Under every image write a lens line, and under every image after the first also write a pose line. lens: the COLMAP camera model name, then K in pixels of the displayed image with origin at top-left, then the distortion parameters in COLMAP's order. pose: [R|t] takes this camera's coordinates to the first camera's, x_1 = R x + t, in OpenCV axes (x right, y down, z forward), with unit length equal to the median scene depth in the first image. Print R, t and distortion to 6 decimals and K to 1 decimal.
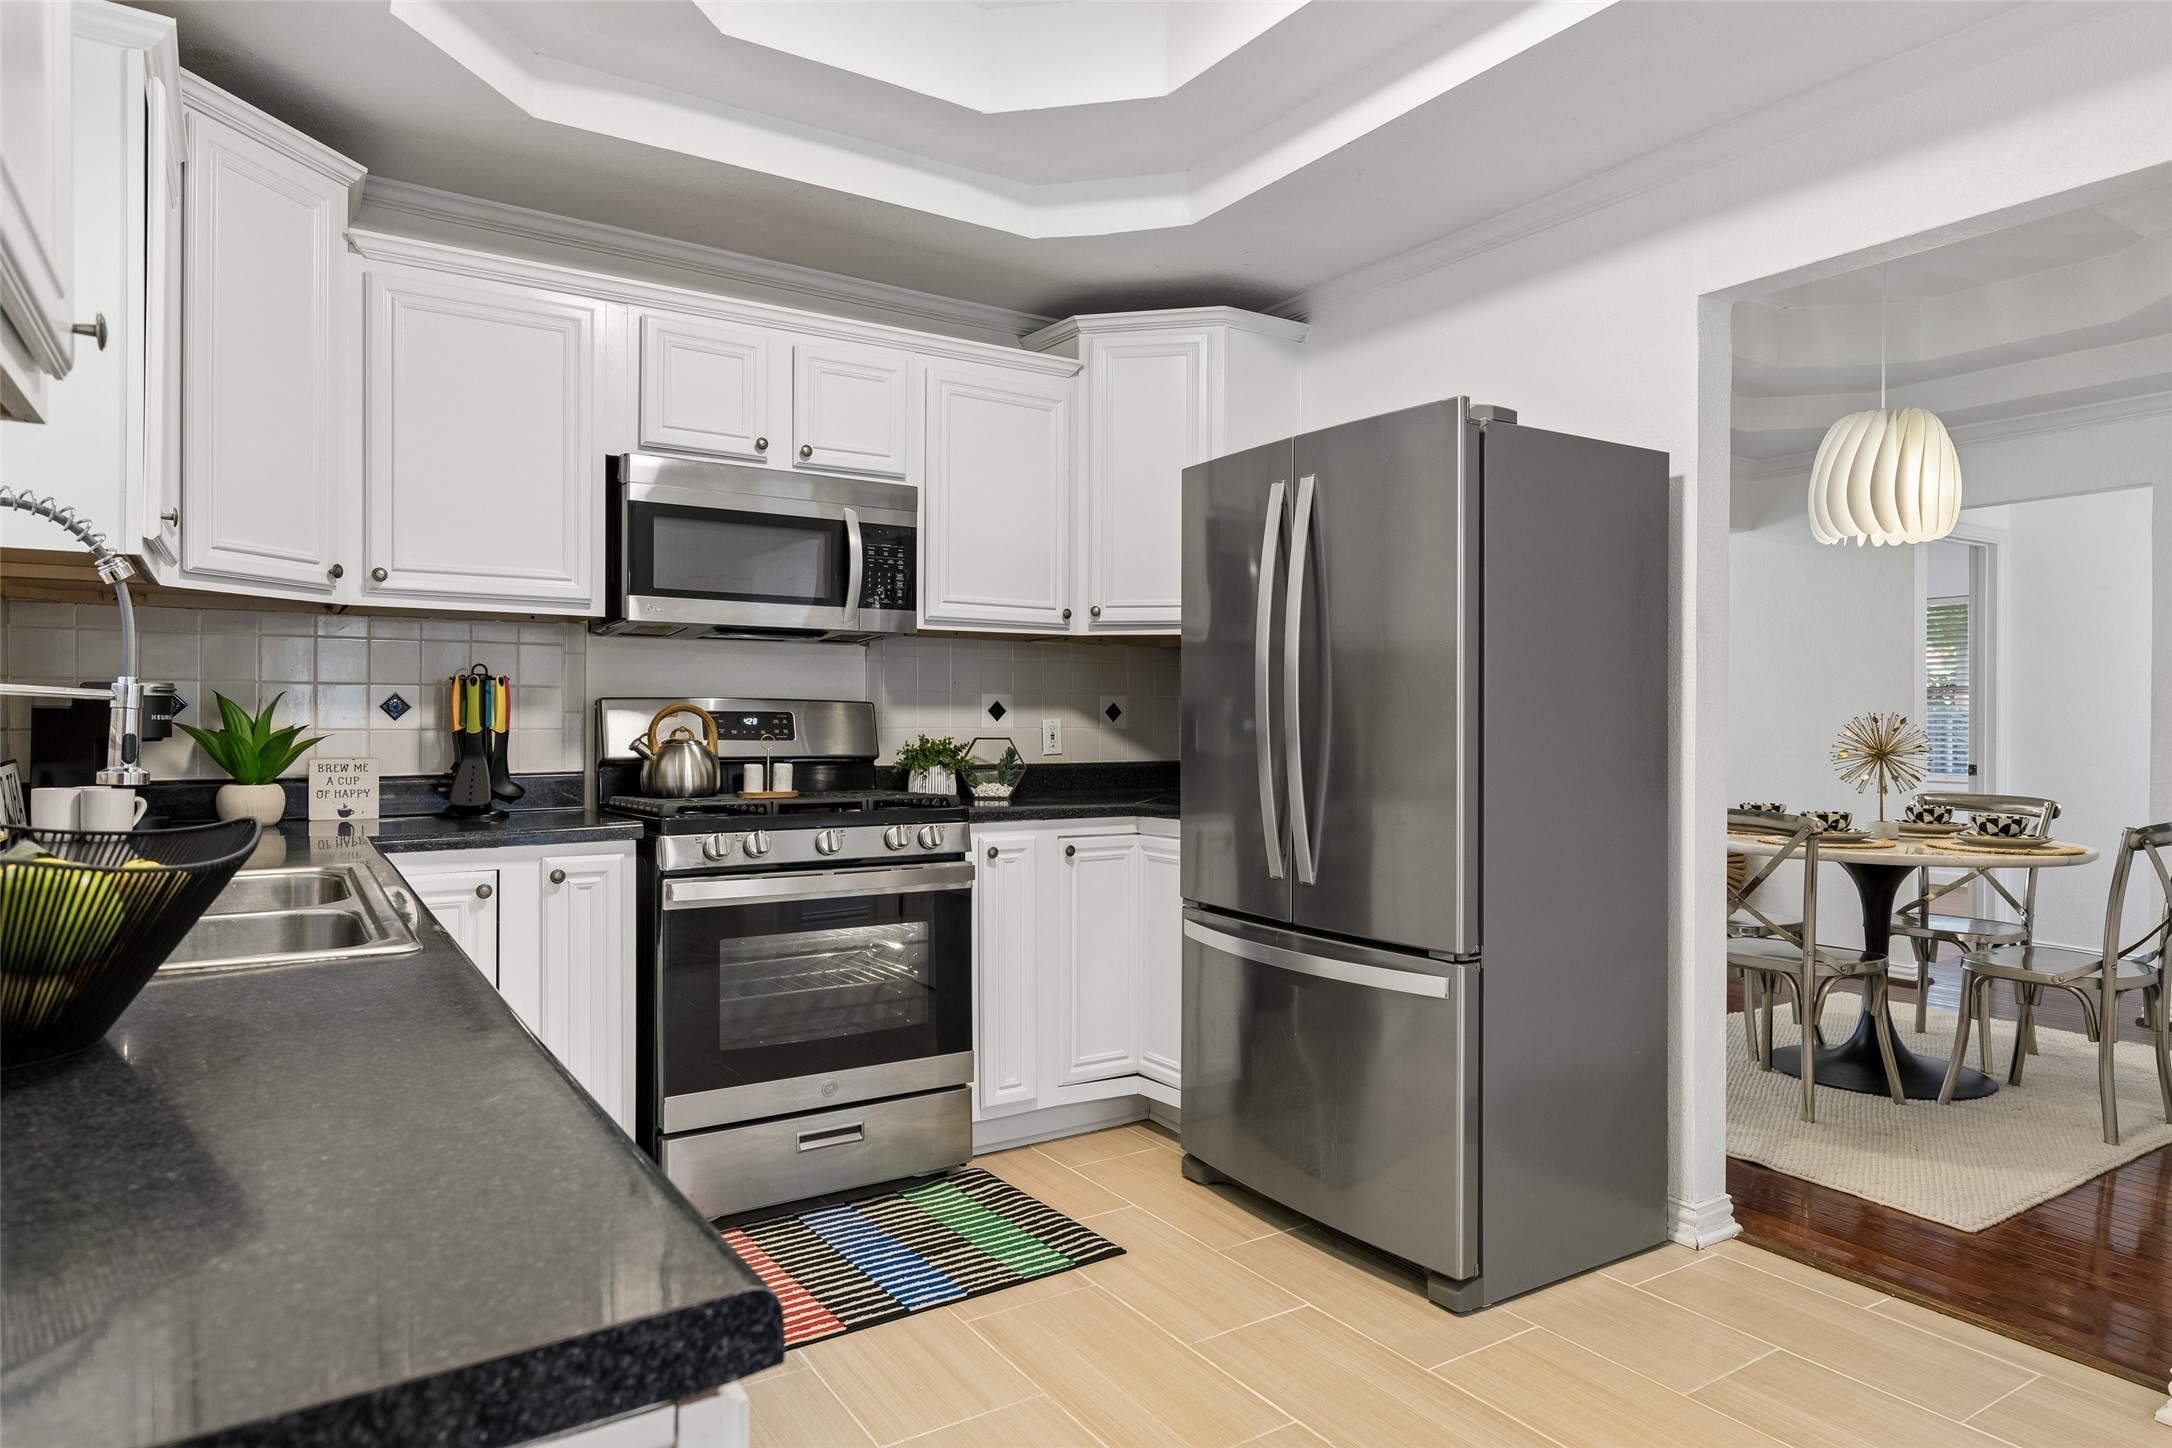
lens RADIAL K [[1276.0, 0, 1097.8], [0, 1276.0, 720.2], [0, 0, 1]] dist [0.005106, -0.009232]
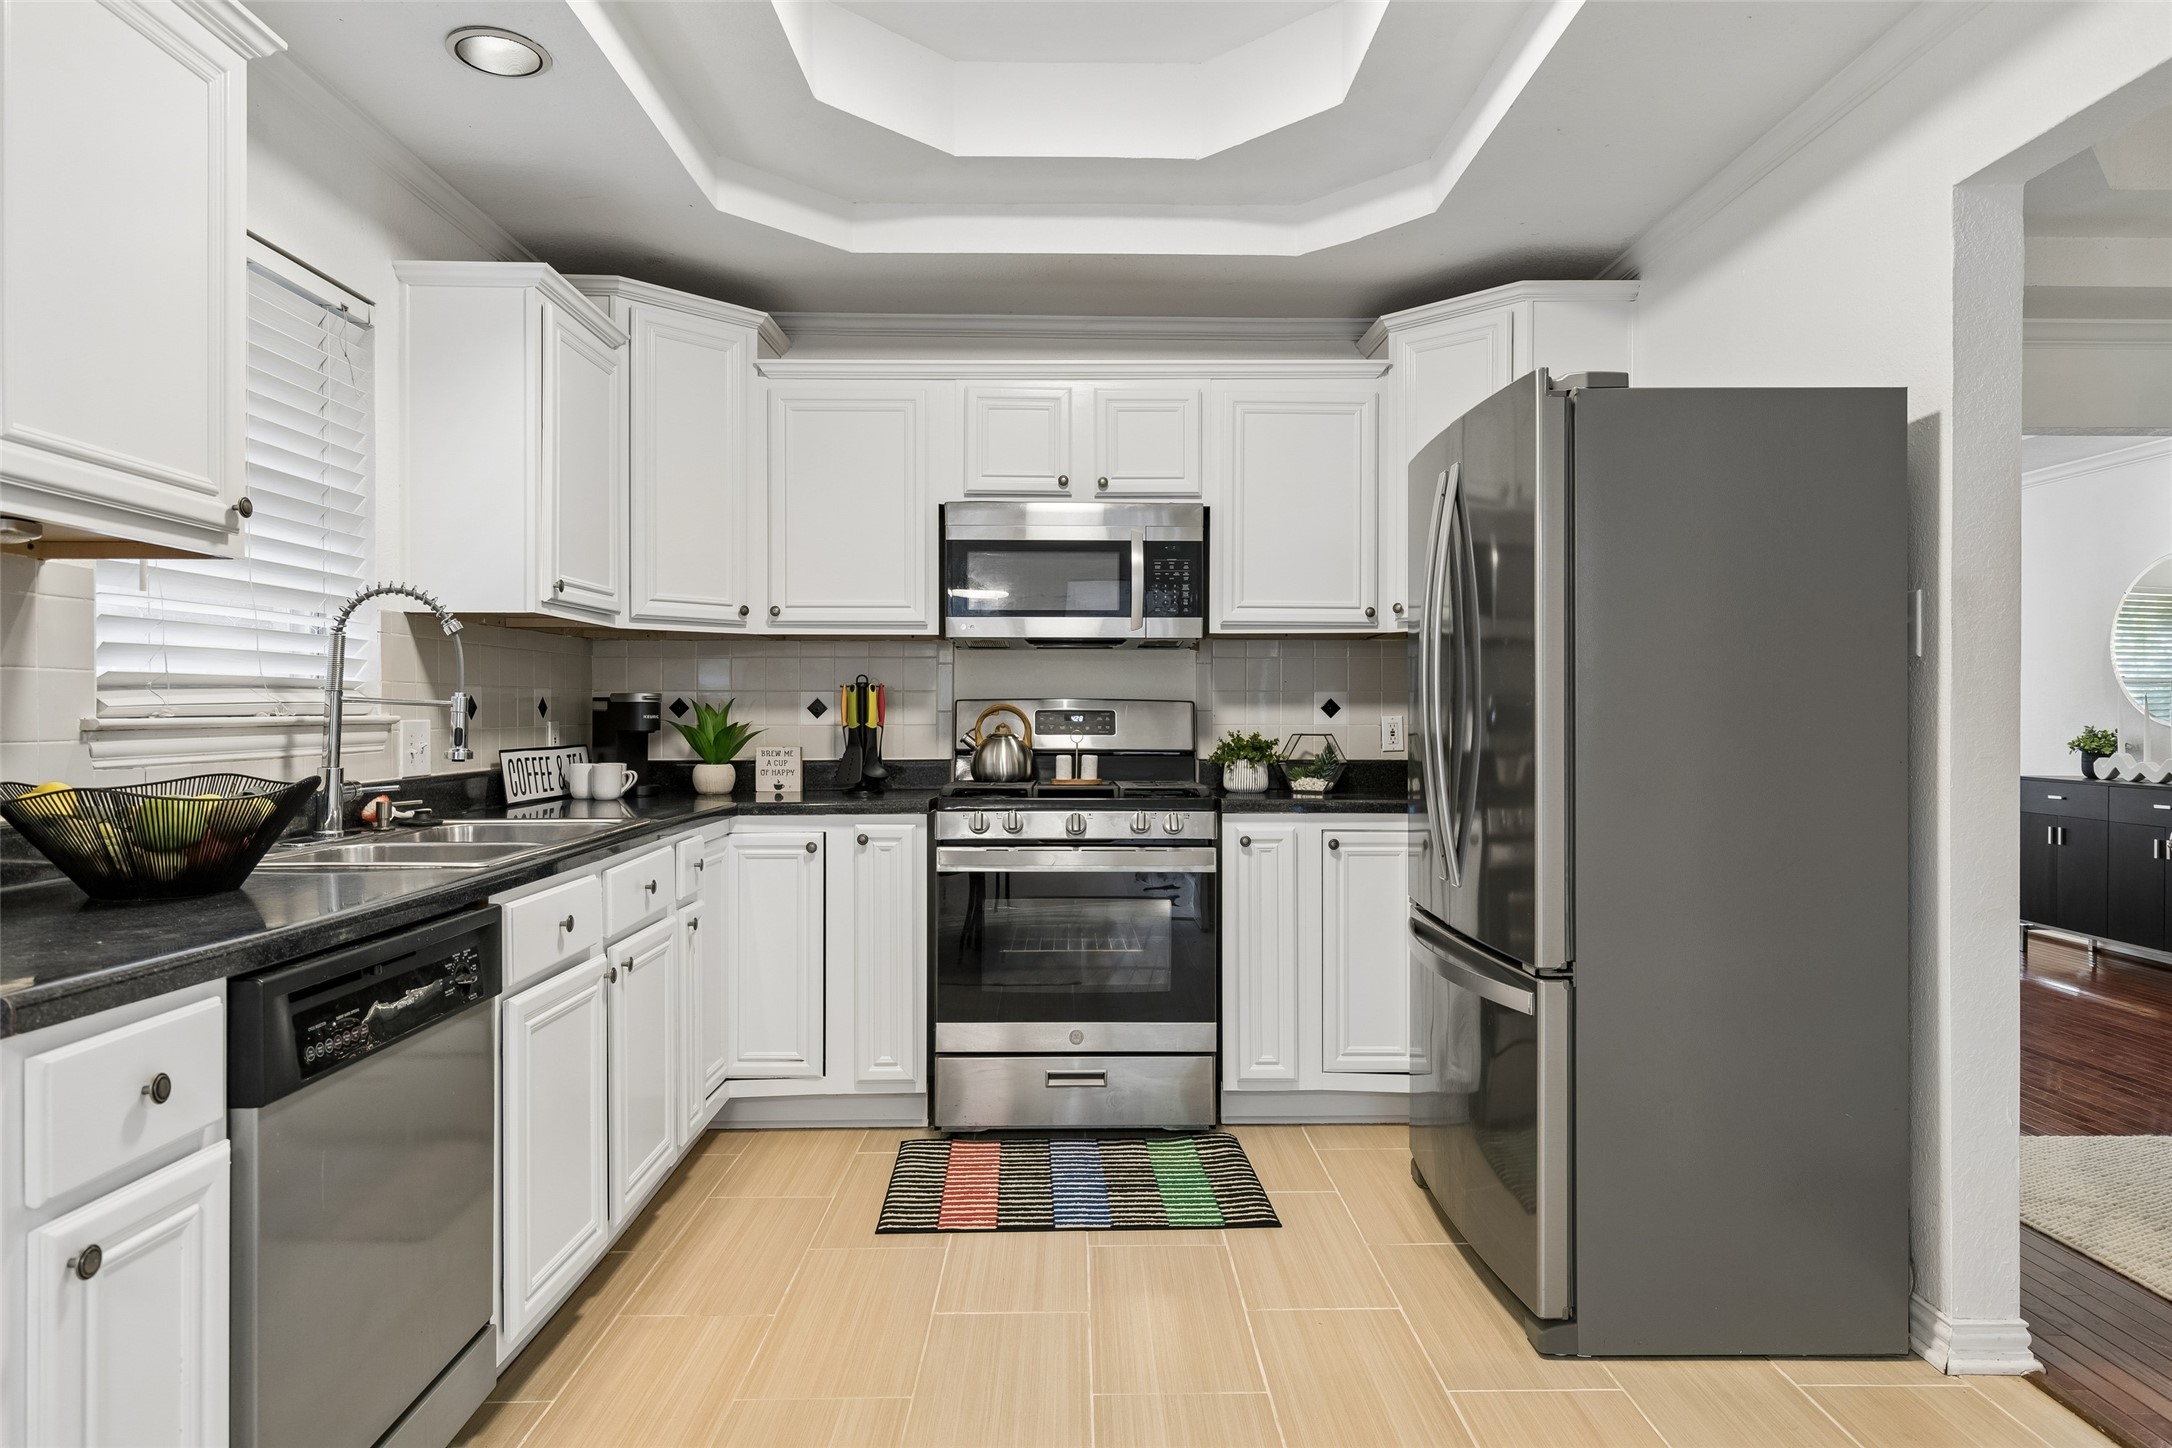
lens RADIAL K [[1276.0, 0, 1103.6], [0, 1276.0, 718.3], [0, 0, 1]] dist [0.005106, -0.009232]
pose [[0.845768, -0.001823, -0.533548, 0.410627], [0.002330, 0.999997, 0.000278, 0.000113], [0.533546, -0.001478, 0.845770, 0.035335]]
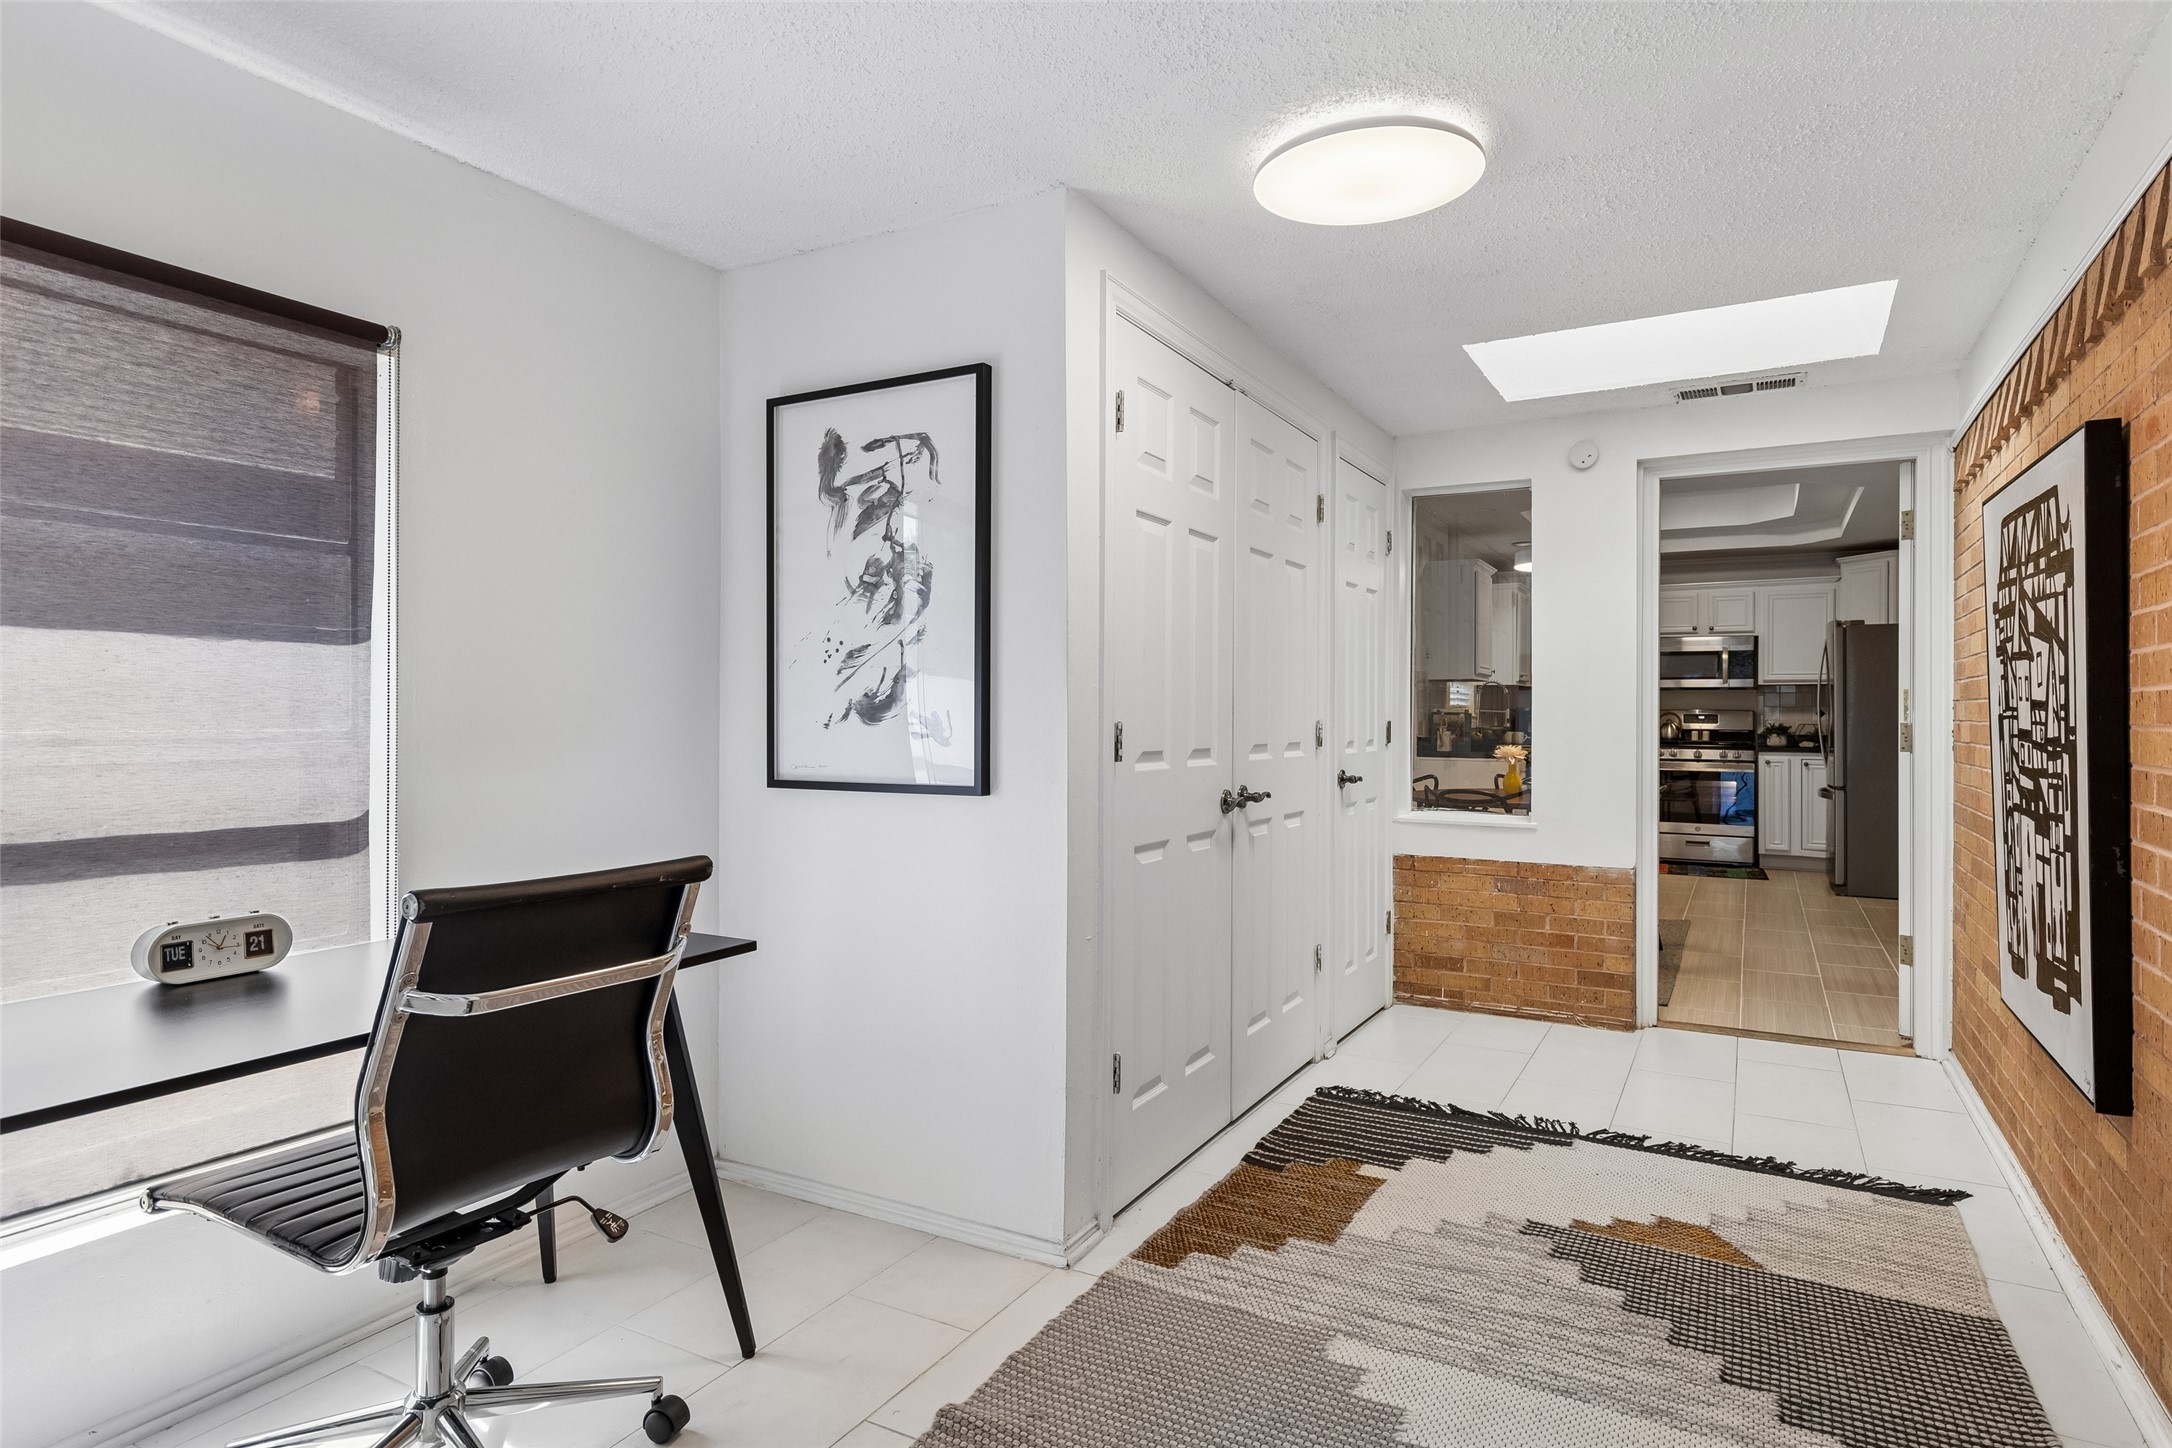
lens RADIAL K [[1169.2, 0, 1090.8], [0, 1169.2, 707.6], [0, 0, 1]] dist [-0.002469, 0.000090]
pose [[0.447978, -0.008008, -0.894009, 1.714384], [-0.005063, 0.999921, -0.011494, 0.019098], [0.894030, 0.009676, 0.447903, -1.682505]]
